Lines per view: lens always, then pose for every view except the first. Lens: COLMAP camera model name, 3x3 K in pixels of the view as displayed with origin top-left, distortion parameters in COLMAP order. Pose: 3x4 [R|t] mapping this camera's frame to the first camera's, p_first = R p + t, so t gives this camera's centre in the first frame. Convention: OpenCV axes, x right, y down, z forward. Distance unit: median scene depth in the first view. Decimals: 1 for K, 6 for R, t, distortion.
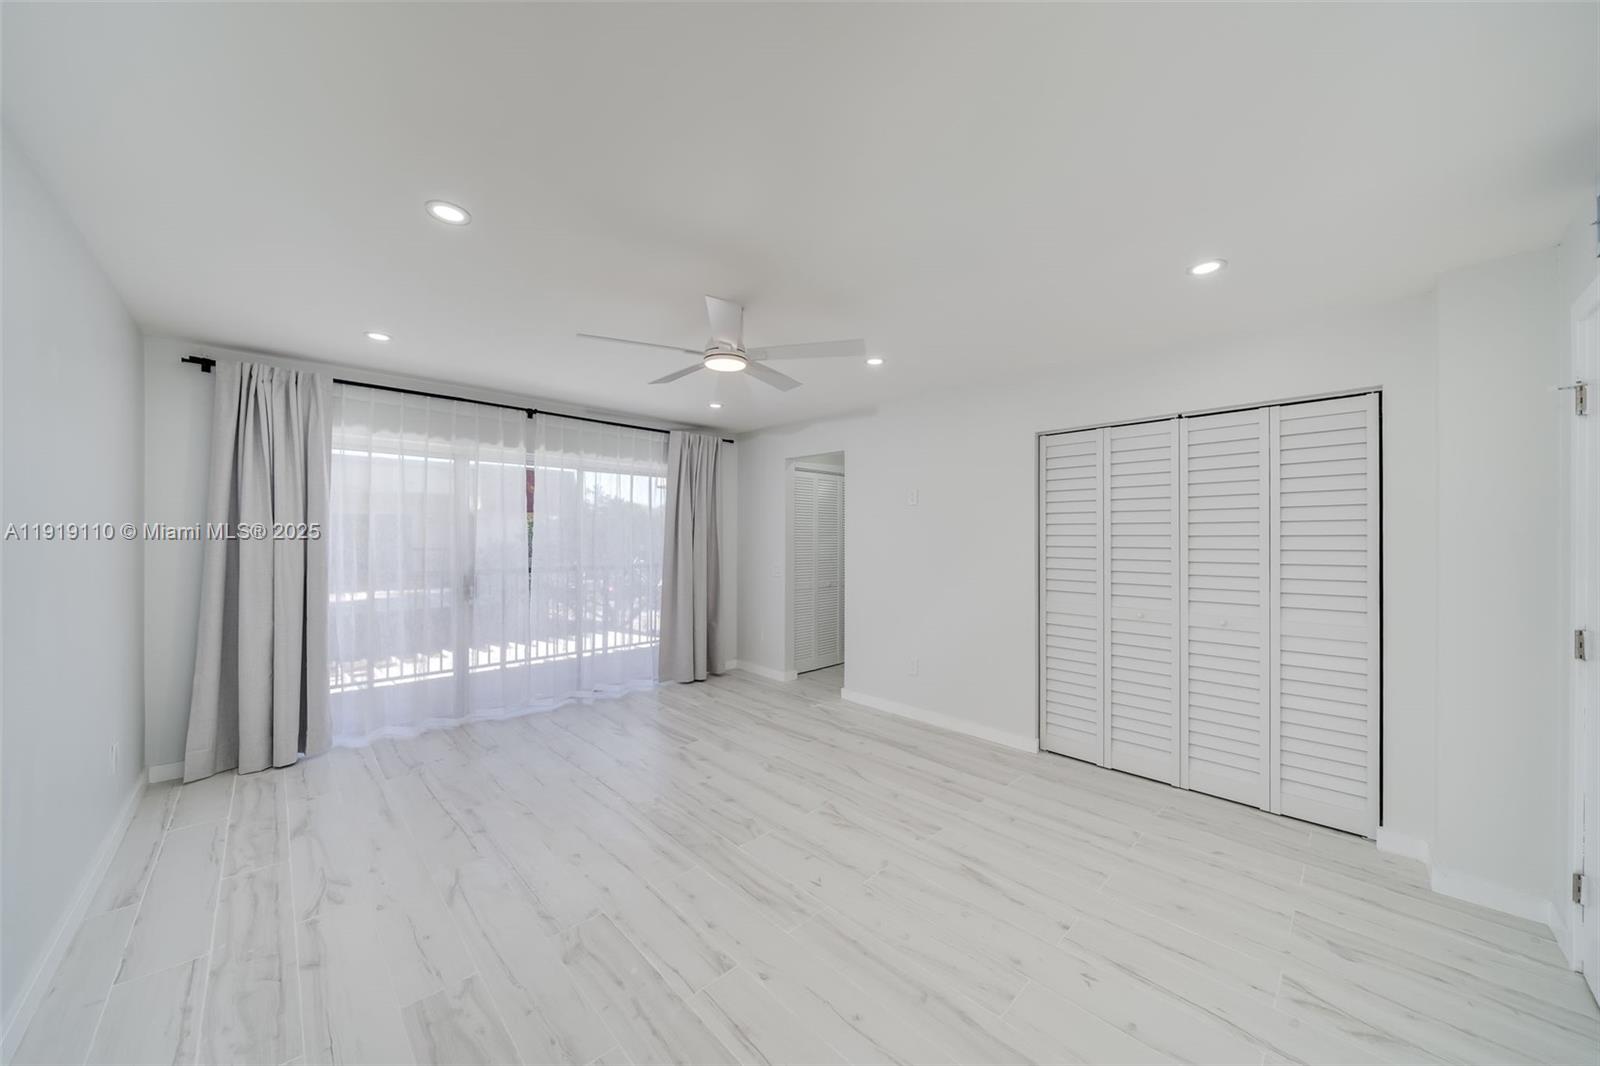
lens RADIAL K [[552.7, 0, 804.2], [0, 552.7, 538.0], [0, 0, 1]] dist [0.001548, 0.000123]
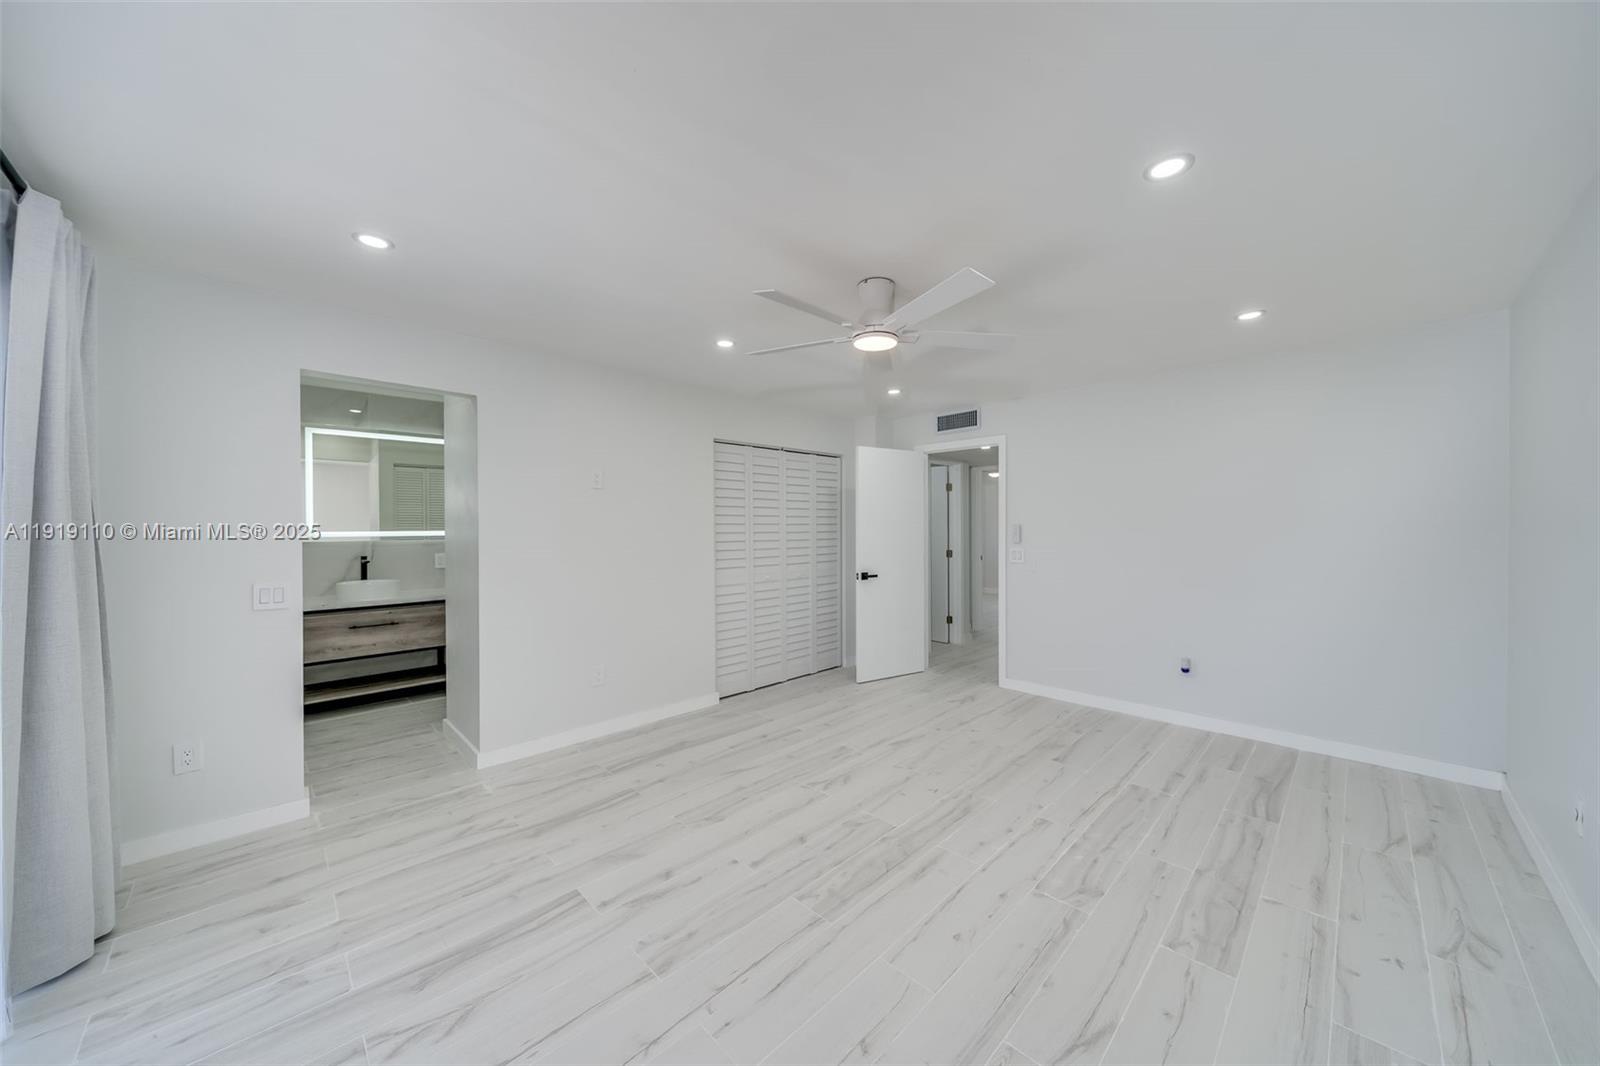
lens RADIAL K [[552.7, 0, 803.7], [0, 552.7, 529.6], [0, 0, 1]] dist [0.001548, 0.000123]
pose [[-0.008975, -0.007306, 0.999933, -0.986708], [0.002865, 0.999969, 0.007332, -0.000610], [-0.999956, 0.002931, -0.008953, 1.023041]]
